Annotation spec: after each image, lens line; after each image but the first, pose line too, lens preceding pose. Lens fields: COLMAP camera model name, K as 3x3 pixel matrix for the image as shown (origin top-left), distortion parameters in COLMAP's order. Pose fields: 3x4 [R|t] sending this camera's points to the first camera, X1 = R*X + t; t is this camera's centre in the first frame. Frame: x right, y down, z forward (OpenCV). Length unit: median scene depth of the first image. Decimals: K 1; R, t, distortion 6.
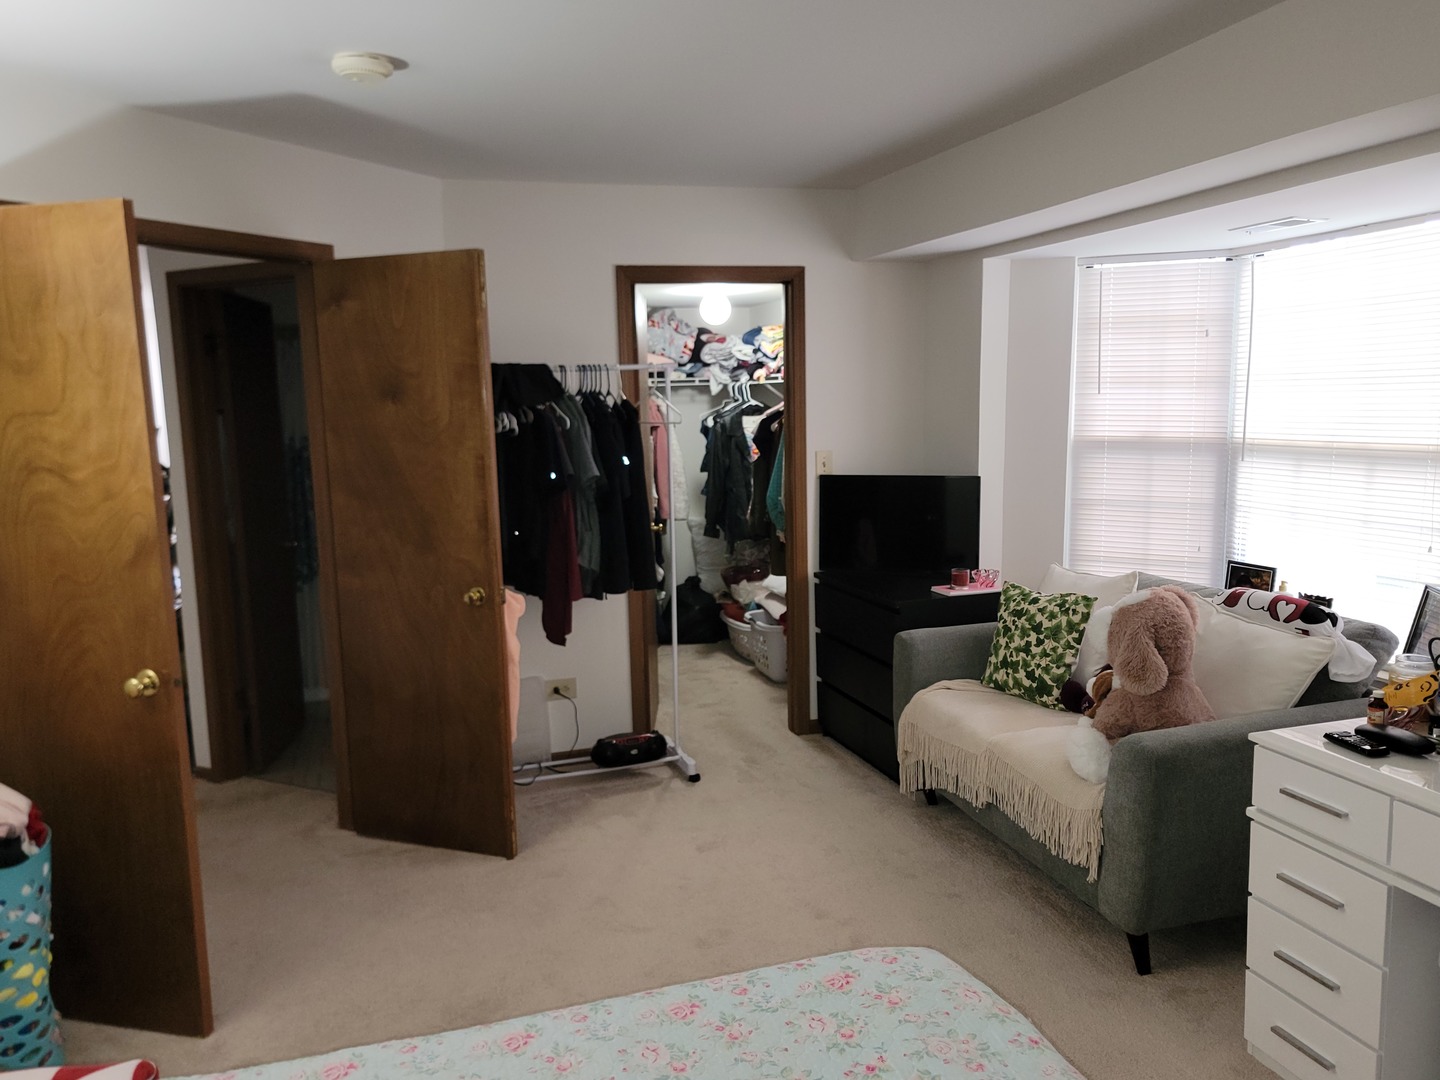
lens RADIAL K [[1011.2, 0, 721.0], [0, 1011.2, 538.6], [0, 0, 1]] dist [0.048864, -0.009183]
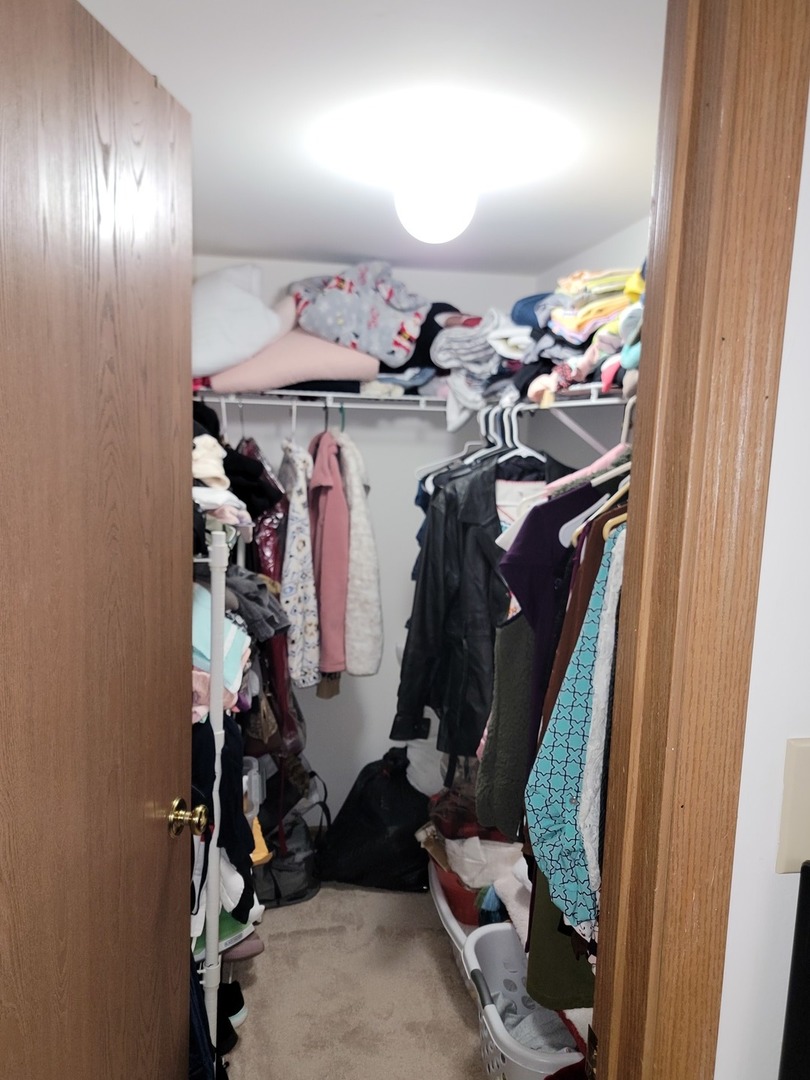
lens RADIAL K [[758.4, 0, 404.8], [0, 758.4, 541.7], [0, 0, 1]] dist [0.048864, -0.009183]
pose [[0.987397, 0.075751, -0.138960, 0.028373], [-0.075262, 0.997125, 0.008773, -0.089479], [0.139225, 0.001797, 0.990259, 0.630579]]
